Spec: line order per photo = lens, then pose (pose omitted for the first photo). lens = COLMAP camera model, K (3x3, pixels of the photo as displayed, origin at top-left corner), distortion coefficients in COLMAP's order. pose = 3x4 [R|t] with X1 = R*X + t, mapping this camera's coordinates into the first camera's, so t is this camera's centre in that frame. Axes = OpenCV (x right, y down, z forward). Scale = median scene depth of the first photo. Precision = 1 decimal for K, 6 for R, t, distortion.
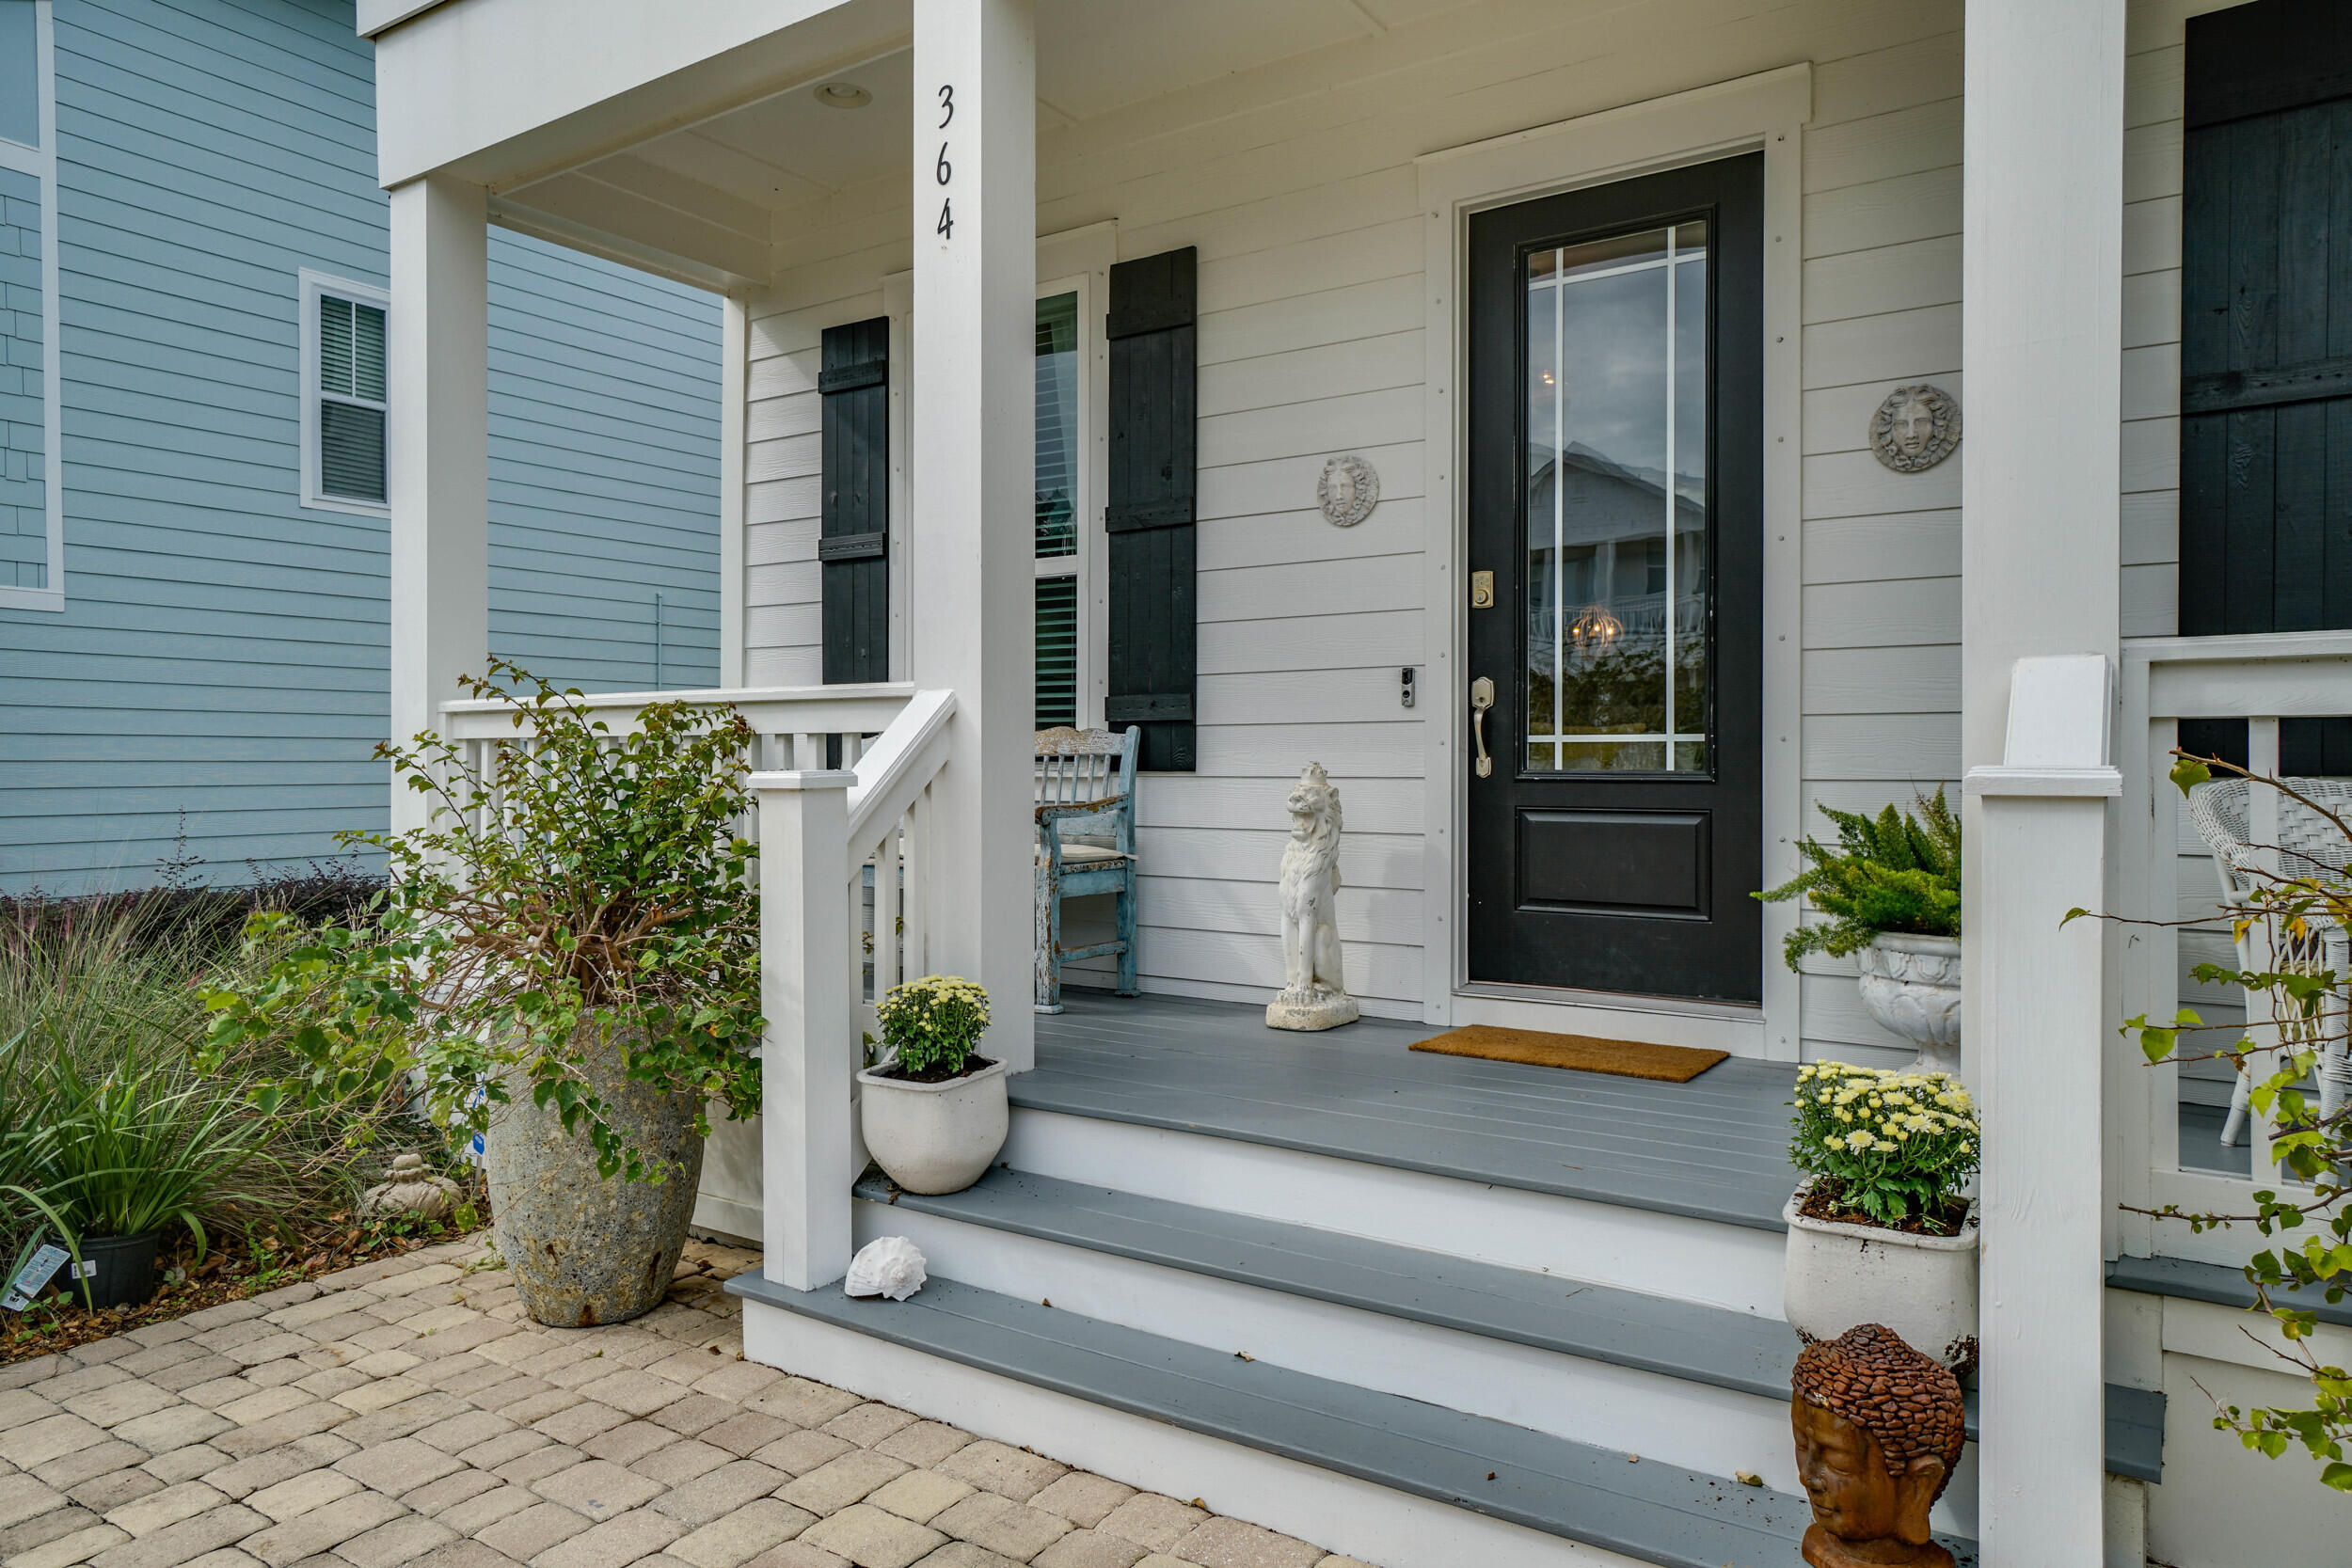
lens RADIAL K [[1463.1, 0, 1176.0], [0, 1463.1, 784.0], [0, 0, 1]] dist [0.005134, 0.001315]
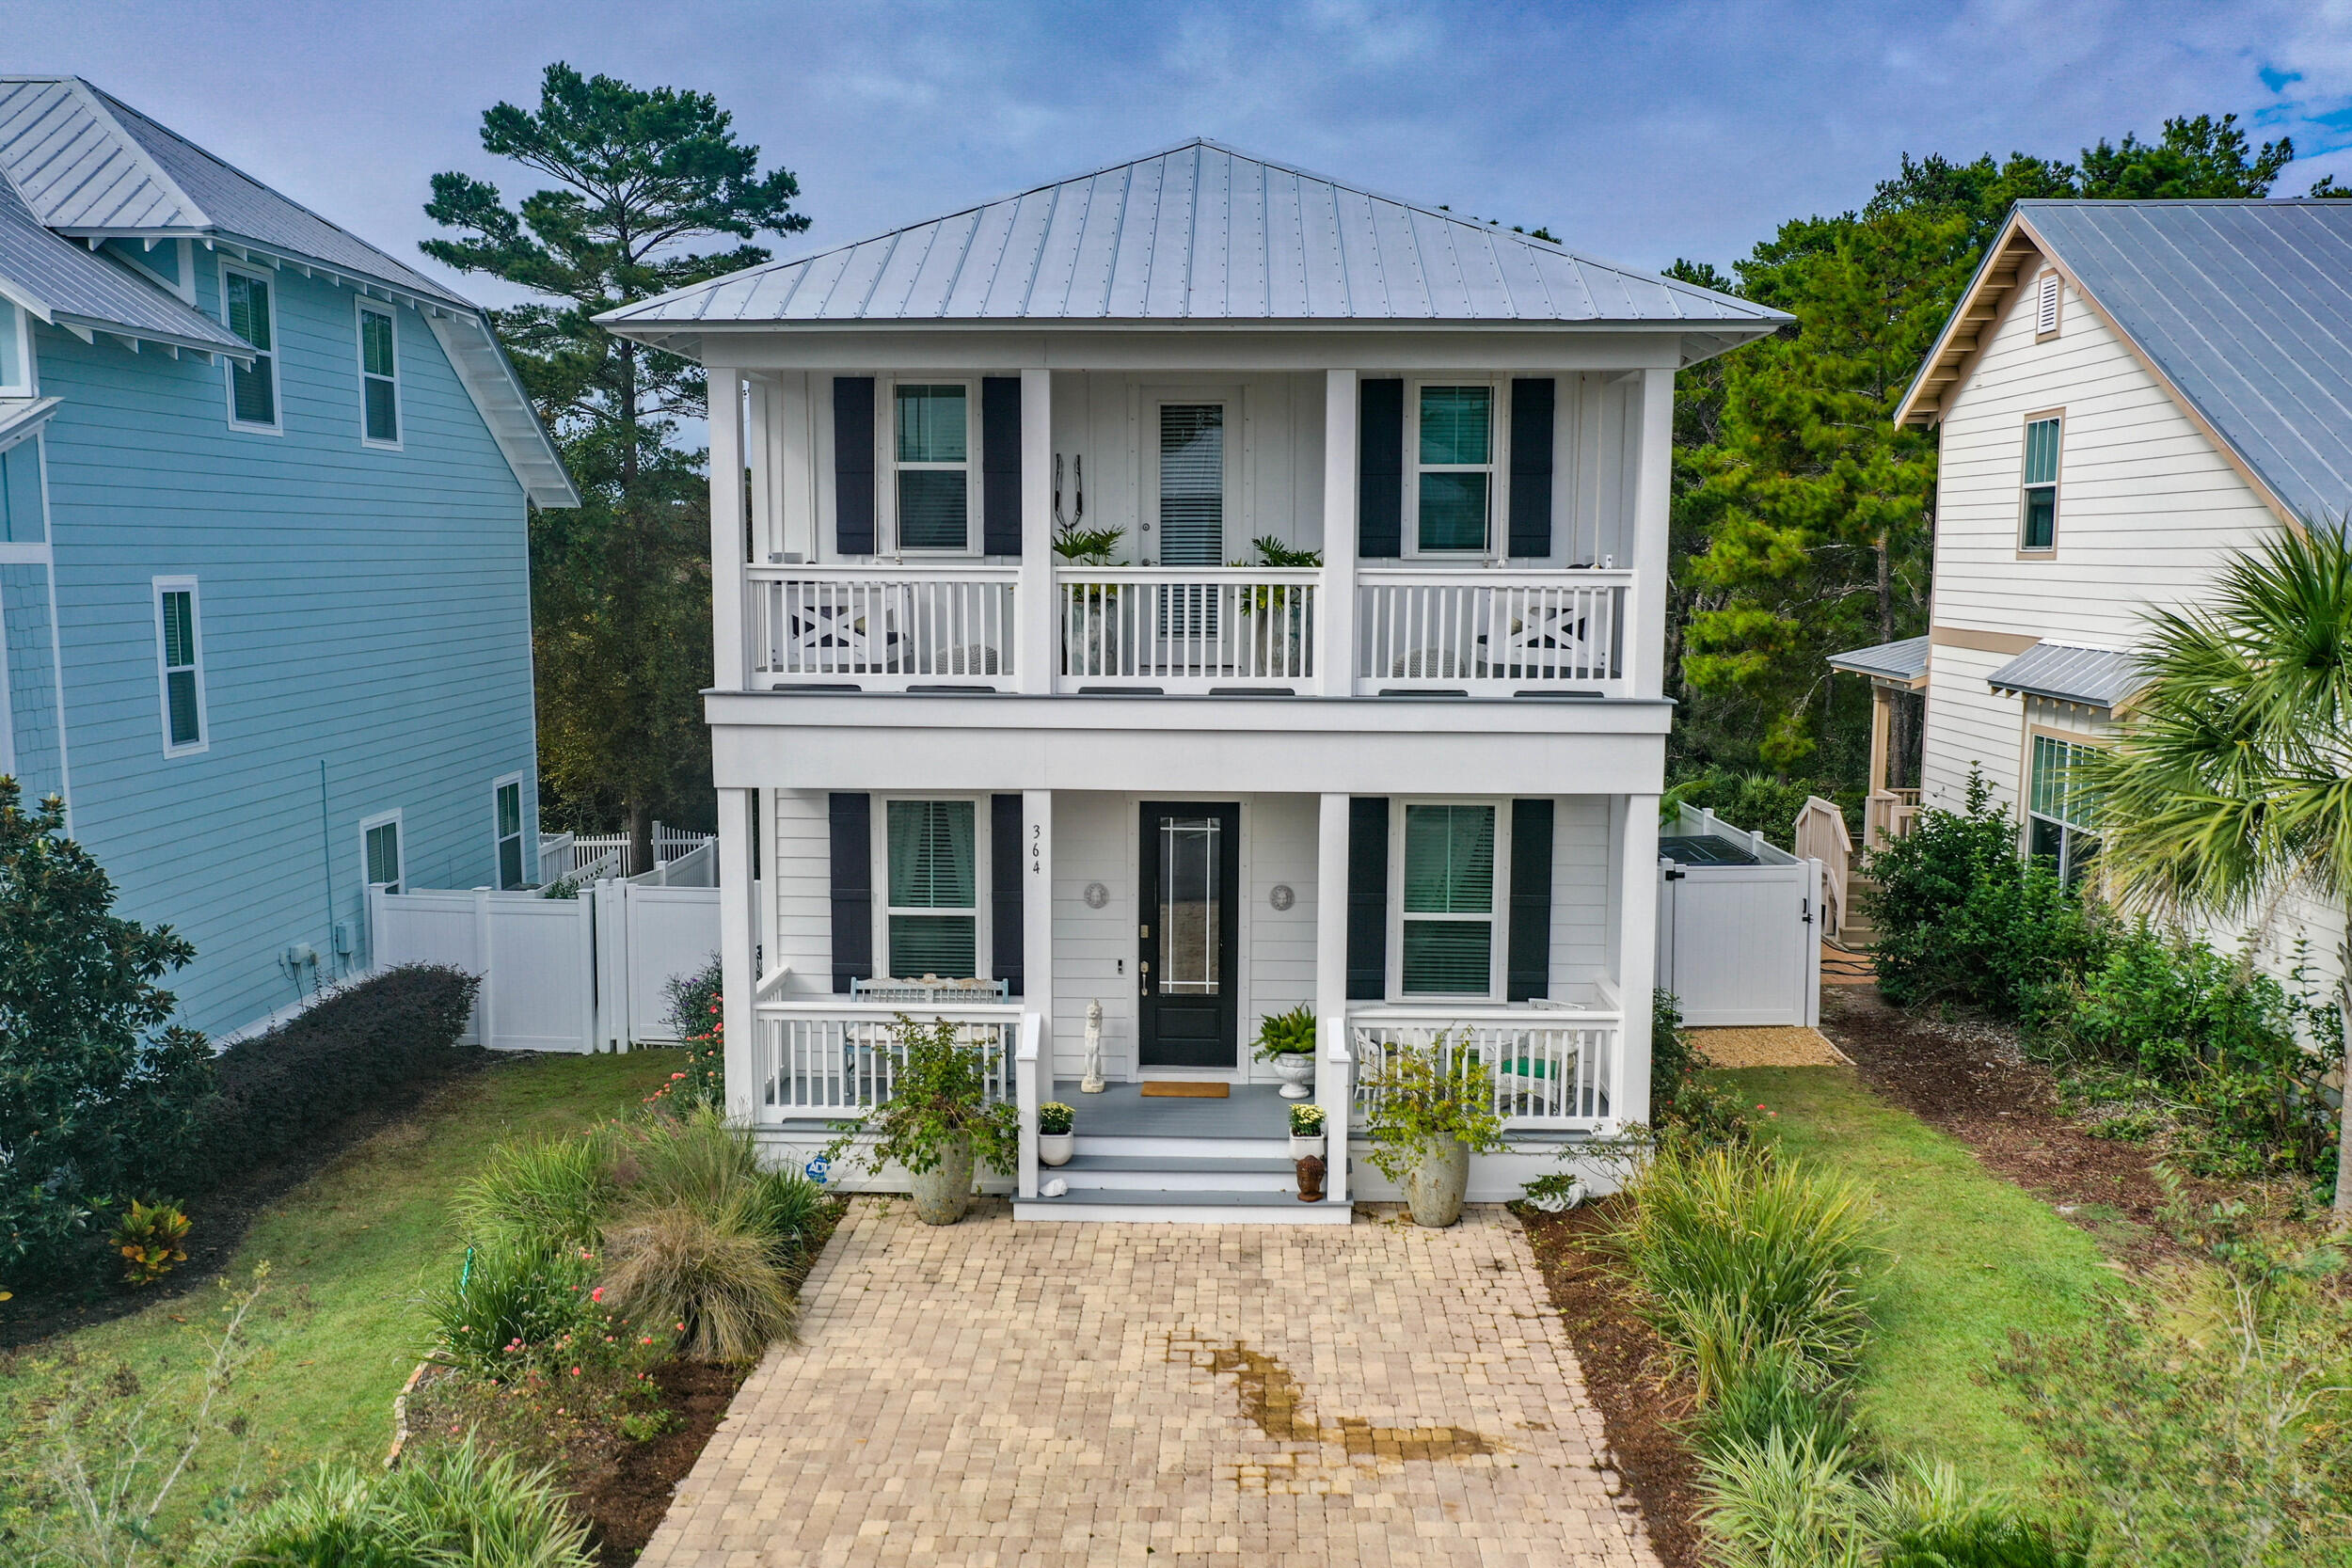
lens RADIAL K [[1804.2, 0, 1176.0], [0, 1804.2, 784.0], [0, 0, 1]] dist [0.000086, 0.001018]
pose [[0.844239, -0.057098, 0.532916, -1.747683], [-0.004415, 0.993535, 0.113444, -0.893481], [-0.535948, -0.098127, 0.838529, -2.141926]]
